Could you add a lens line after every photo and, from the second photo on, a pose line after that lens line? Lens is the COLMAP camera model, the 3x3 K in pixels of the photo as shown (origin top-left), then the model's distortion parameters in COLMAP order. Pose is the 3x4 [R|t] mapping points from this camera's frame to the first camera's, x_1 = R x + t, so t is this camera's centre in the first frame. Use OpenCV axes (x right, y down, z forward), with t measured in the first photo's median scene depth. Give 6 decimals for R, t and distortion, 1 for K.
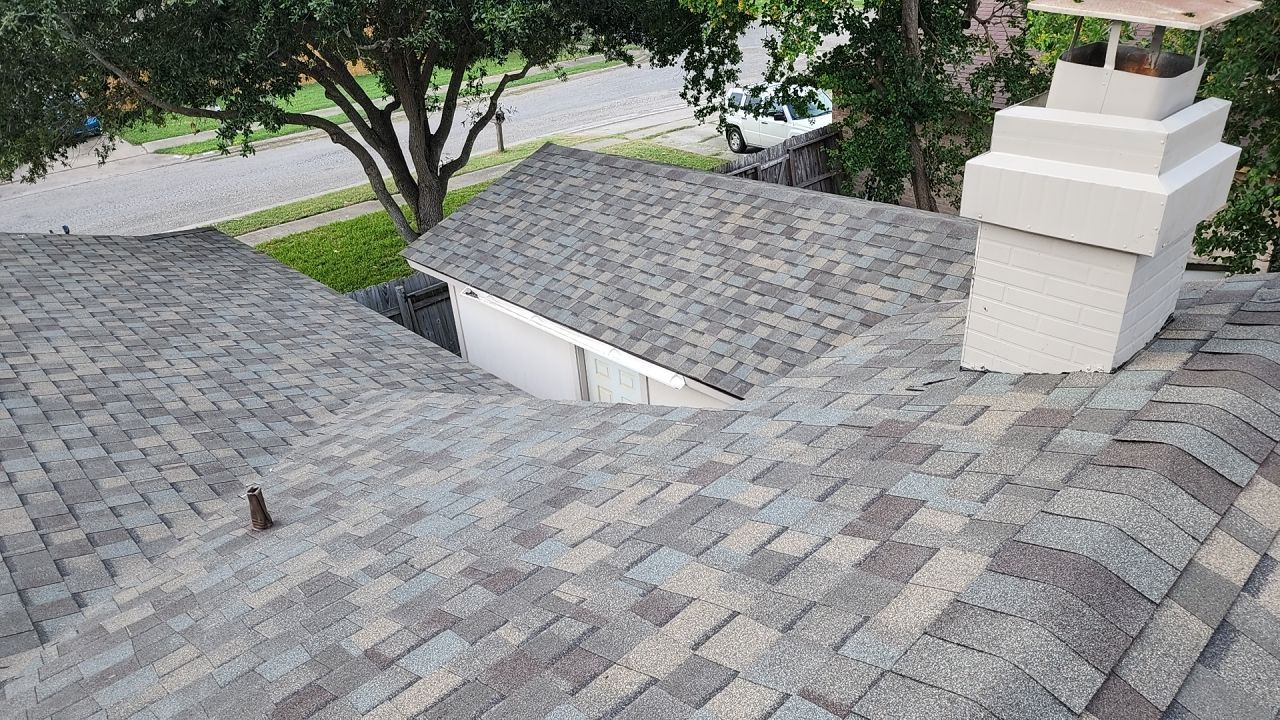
lens RADIAL K [[845.7, 0, 637.6], [0, 845.7, 368.8], [0, 0, 1]] dist [0.061395, -0.049366]
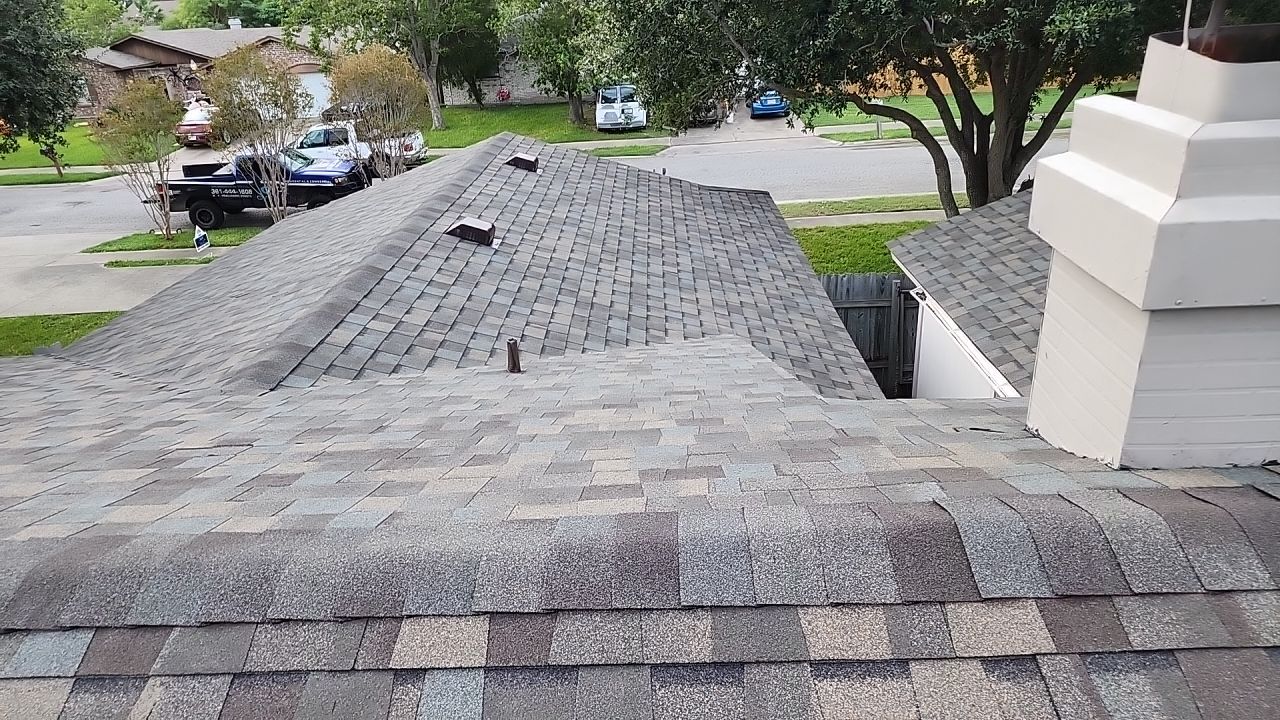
lens RADIAL K [[845.7, 0, 639.5], [0, 845.7, 356.7], [0, 0, 1]] dist [0.061395, -0.049366]
pose [[0.706844, 0.303274, -0.639059, 0.251073], [-0.320688, 0.942644, 0.092641, -0.008295], [0.630501, 0.139456, 0.763558, 0.063450]]
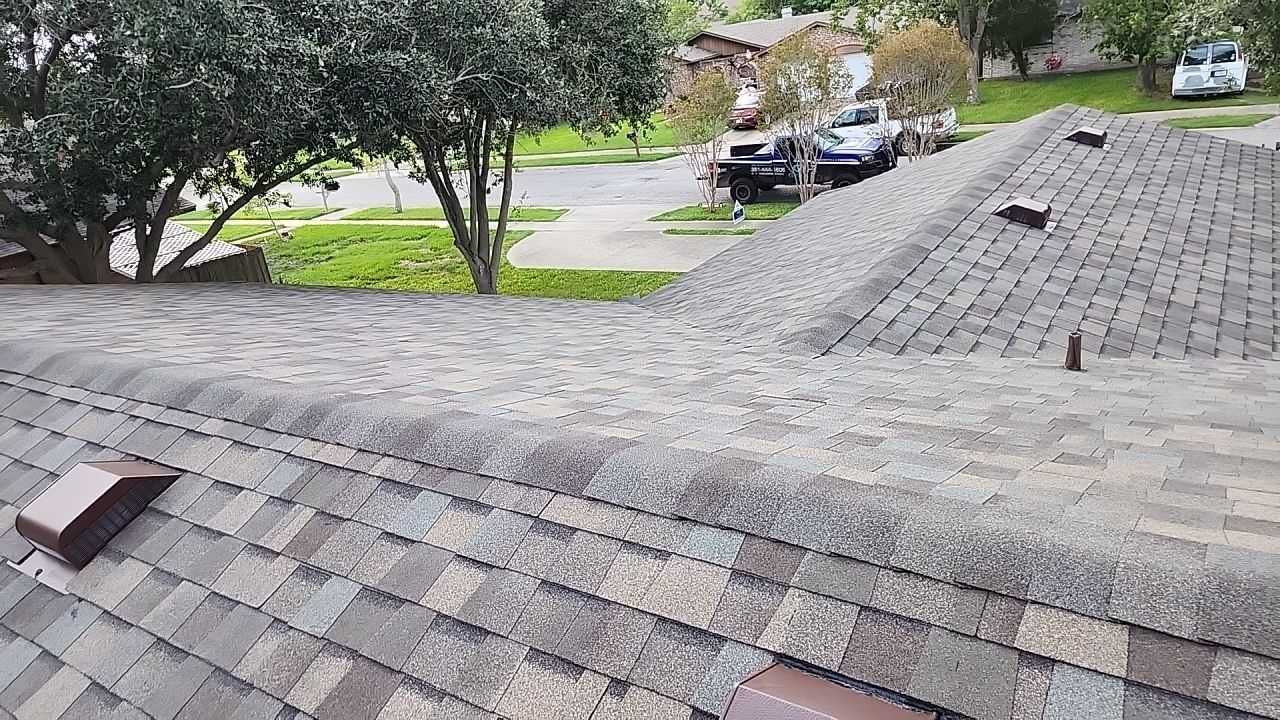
lens RADIAL K [[845.7, 0, 631.6], [0, 845.7, 359.0], [0, 0, 1]] dist [0.061395, -0.049366]
pose [[0.212431, 0.386174, -0.897632, 0.239117], [-0.329216, 0.893179, 0.306347, 0.005515], [0.920049, 0.230437, 0.316874, 0.027842]]
